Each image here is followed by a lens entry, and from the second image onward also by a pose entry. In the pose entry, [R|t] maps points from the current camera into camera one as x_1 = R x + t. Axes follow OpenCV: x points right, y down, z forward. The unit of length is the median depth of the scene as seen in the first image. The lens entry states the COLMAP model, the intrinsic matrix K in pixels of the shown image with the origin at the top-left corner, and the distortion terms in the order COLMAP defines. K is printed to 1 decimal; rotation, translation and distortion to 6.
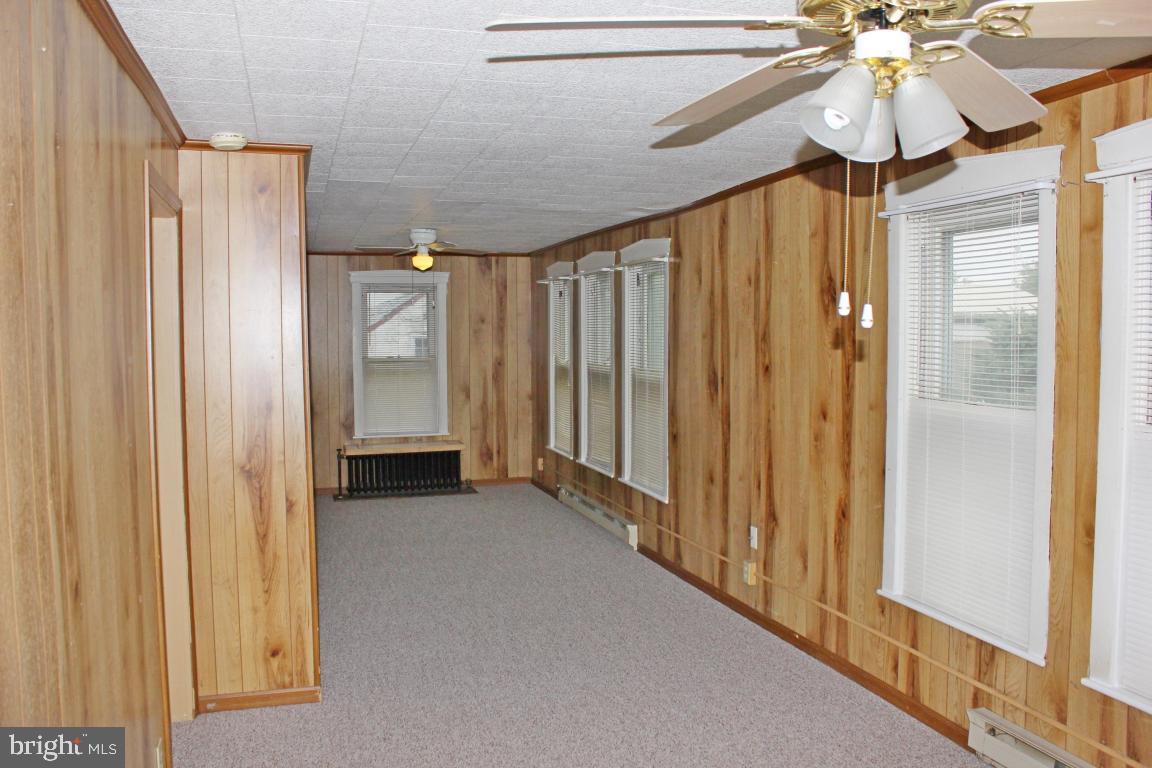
lens RADIAL K [[963.3, 0, 578.1], [0, 963.3, 374.6], [0, 0, 1]] dist [-0.138027, 0.088899]
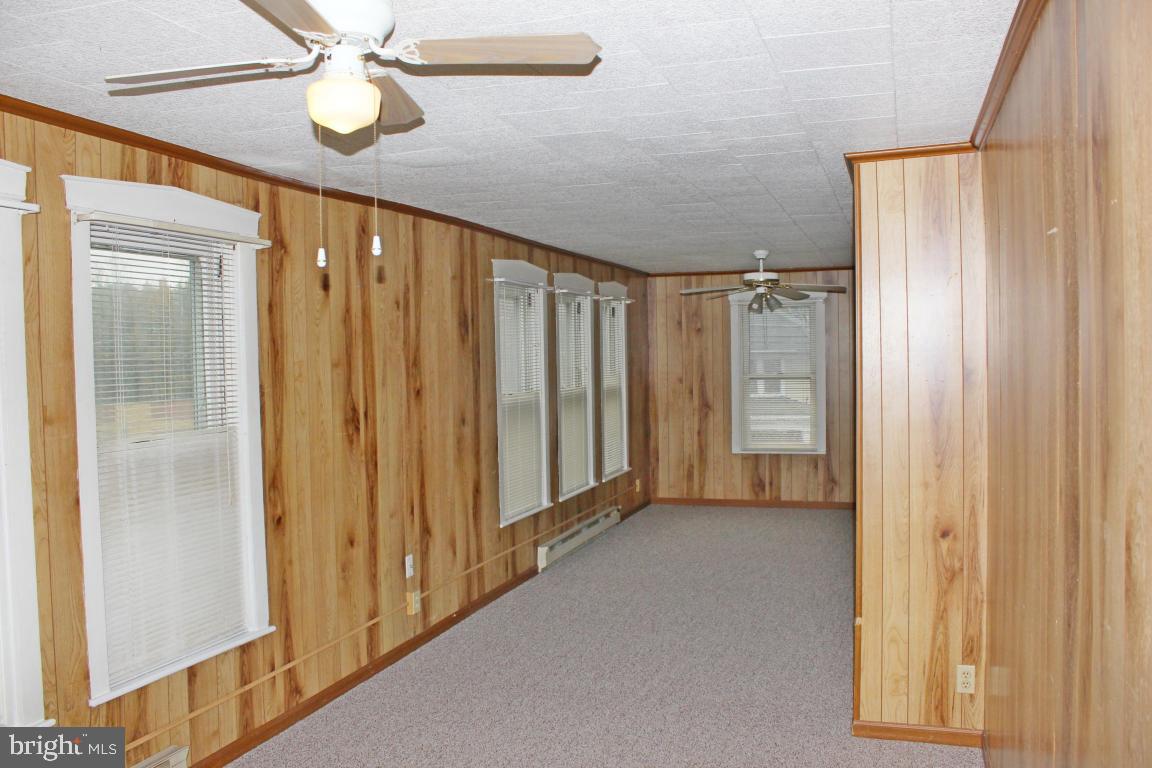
lens RADIAL K [[963.3, 0, 578.8], [0, 963.3, 393.4], [0, 0, 1]] dist [-0.138027, 0.088899]
pose [[-0.811936, 0.000936, 0.583746, -0.541332], [0.054541, 0.995746, 0.074265, -0.071486], [-0.581193, 0.092137, -0.808533, 1.706014]]
